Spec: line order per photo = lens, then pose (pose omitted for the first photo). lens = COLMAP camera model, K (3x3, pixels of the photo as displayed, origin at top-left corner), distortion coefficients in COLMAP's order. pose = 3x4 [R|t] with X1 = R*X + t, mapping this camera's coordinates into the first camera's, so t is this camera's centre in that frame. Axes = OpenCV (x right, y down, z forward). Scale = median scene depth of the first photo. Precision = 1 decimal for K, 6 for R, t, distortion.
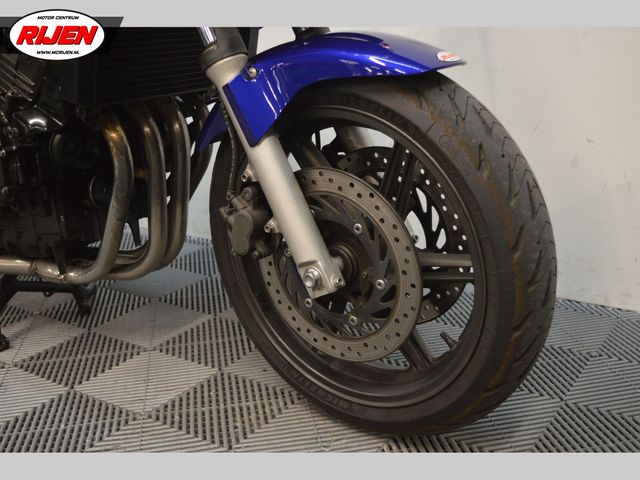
lens RADIAL K [[729.1, 0, 320.0], [0, 729.1, 240.0], [0, 0, 1]] dist [-0.097787, -0.004617]
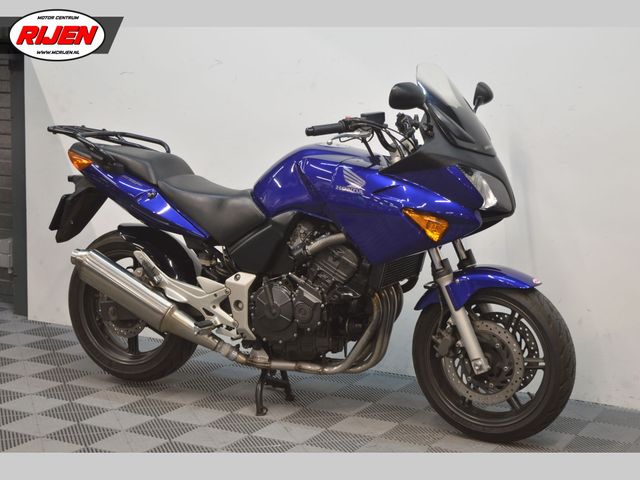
lens RADIAL K [[1177.5, 0, 320.0], [0, 1177.5, 240.0], [0, 0, 1]] dist [0.002639, -0.042406]
pose [[0.990233, 0.052316, 0.129236, -1.064383], [-0.031150, 0.986516, -0.160672, 0.287133], [-0.135899, 0.155077, 0.978510, -2.848114]]
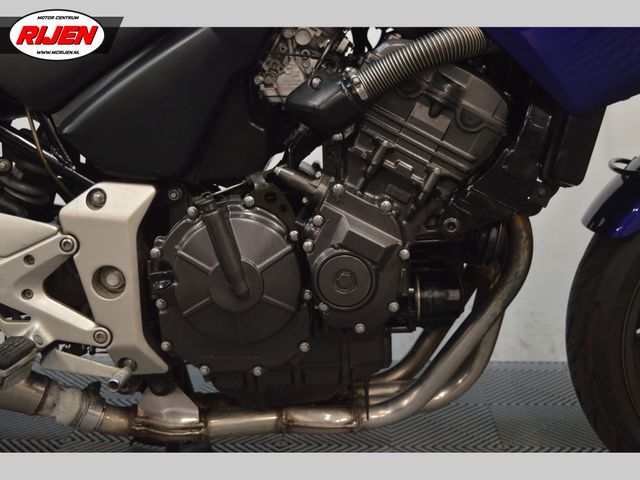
lens RADIAL K [[874.8, 0, 320.0], [0, 874.8, 240.0], [0, 0, 1]] dist [-0.028439, -0.037491]
pose [[0.850545, -0.065287, 0.521834, -1.127427], [0.119724, 0.990247, -0.071249, -0.098148], [-0.512093, 0.123076, 0.850066, 0.357983]]
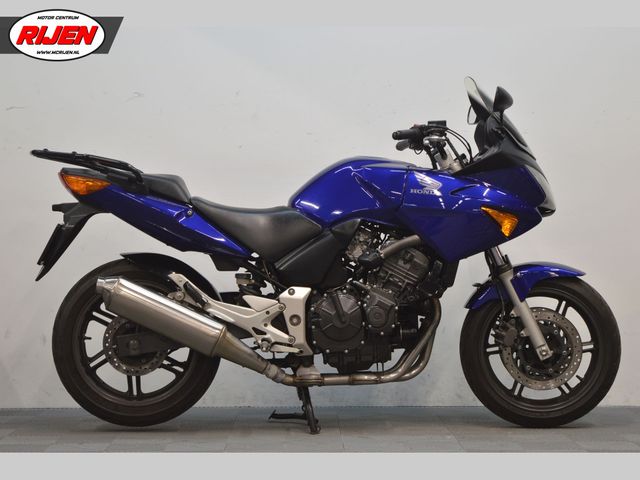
lens RADIAL K [[1517.5, 0, 320.0], [0, 1517.5, 240.0], [0, 0, 1]] dist [0.023572, 0.329518]
pose [[0.816797, 0.045566, 0.575123, -3.836896], [0.130647, 0.956370, -0.261319, 0.993861], [-0.561937, 0.288583, 0.775207, -2.909704]]
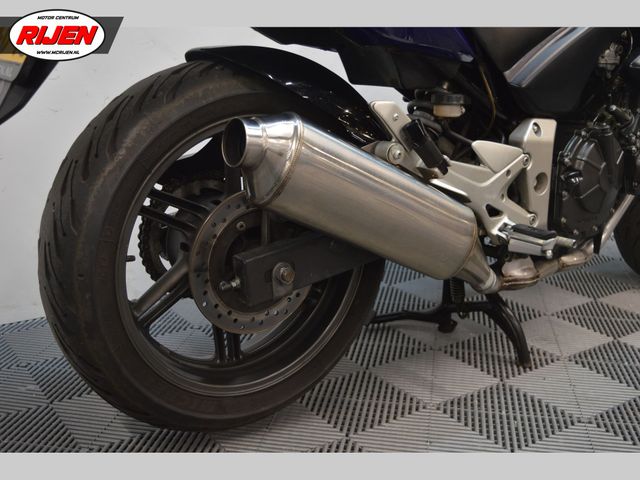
lens RADIAL K [[745.4, 0, 320.0], [0, 745.4, 240.0], [0, 0, 1]] dist [-0.025499, -0.029857]
pose [[0.336119, -0.190900, 0.922270, -2.254123], [0.234869, 0.965294, 0.114208, -0.309864], [-0.912064, 0.178225, 0.369290, 1.285868]]
